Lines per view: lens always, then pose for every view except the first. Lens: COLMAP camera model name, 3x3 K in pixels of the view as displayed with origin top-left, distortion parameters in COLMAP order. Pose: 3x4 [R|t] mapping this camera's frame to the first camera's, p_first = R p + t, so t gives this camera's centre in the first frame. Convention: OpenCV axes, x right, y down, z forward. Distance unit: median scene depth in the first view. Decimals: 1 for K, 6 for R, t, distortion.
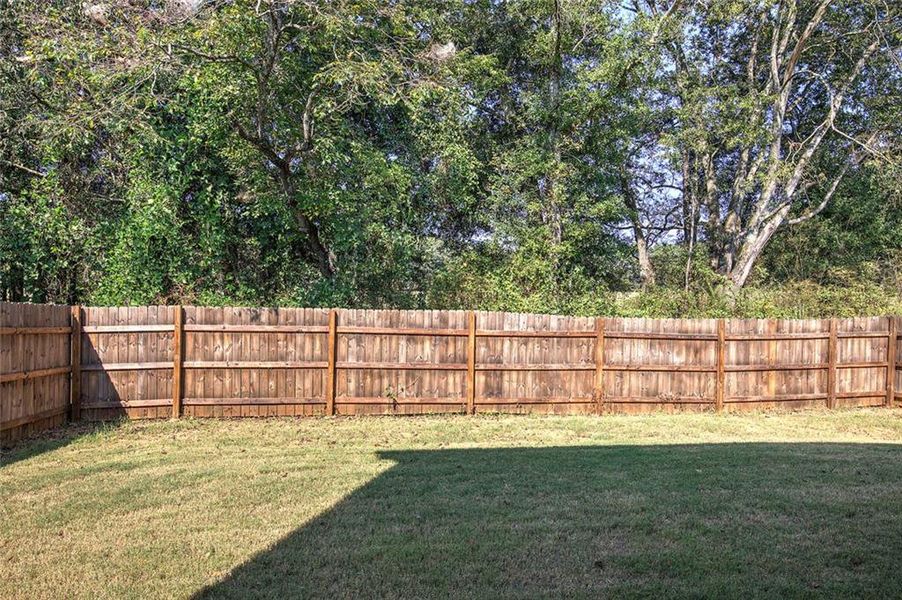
lens RADIAL K [[692.2, 0, 451.0], [0, 692.2, 300.0], [0, 0, 1]] dist [0.017045, 0.000762]
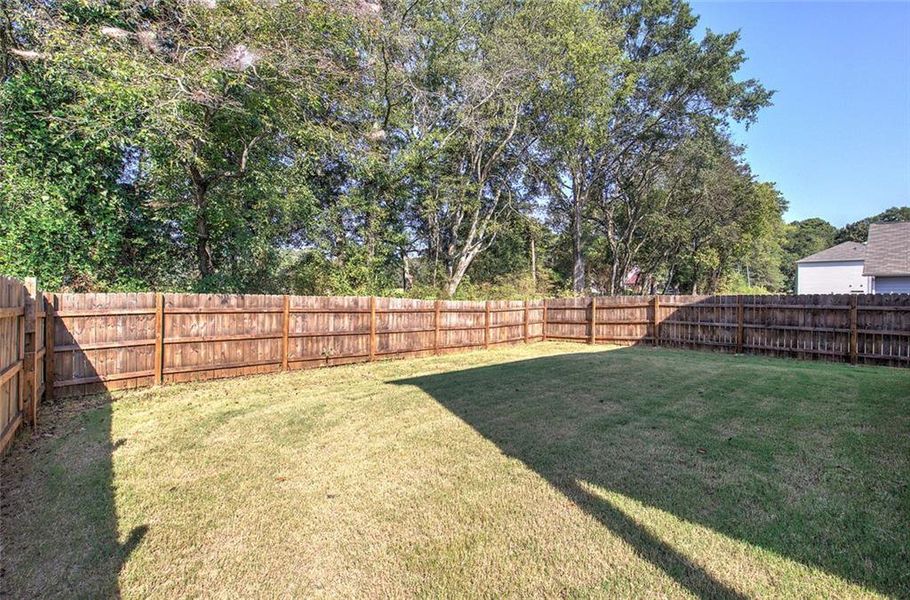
lens RADIAL K [[437.0, 0, 496.8], [0, 437.0, 298.0], [0, 0, 1]] dist [-0.000160, 0.000078]
pose [[0.784568, -0.004835, 0.620024, -0.373527], [0.000399, 0.999973, 0.007293, 0.011374], [-0.620043, -0.005475, 0.784549, 0.033214]]
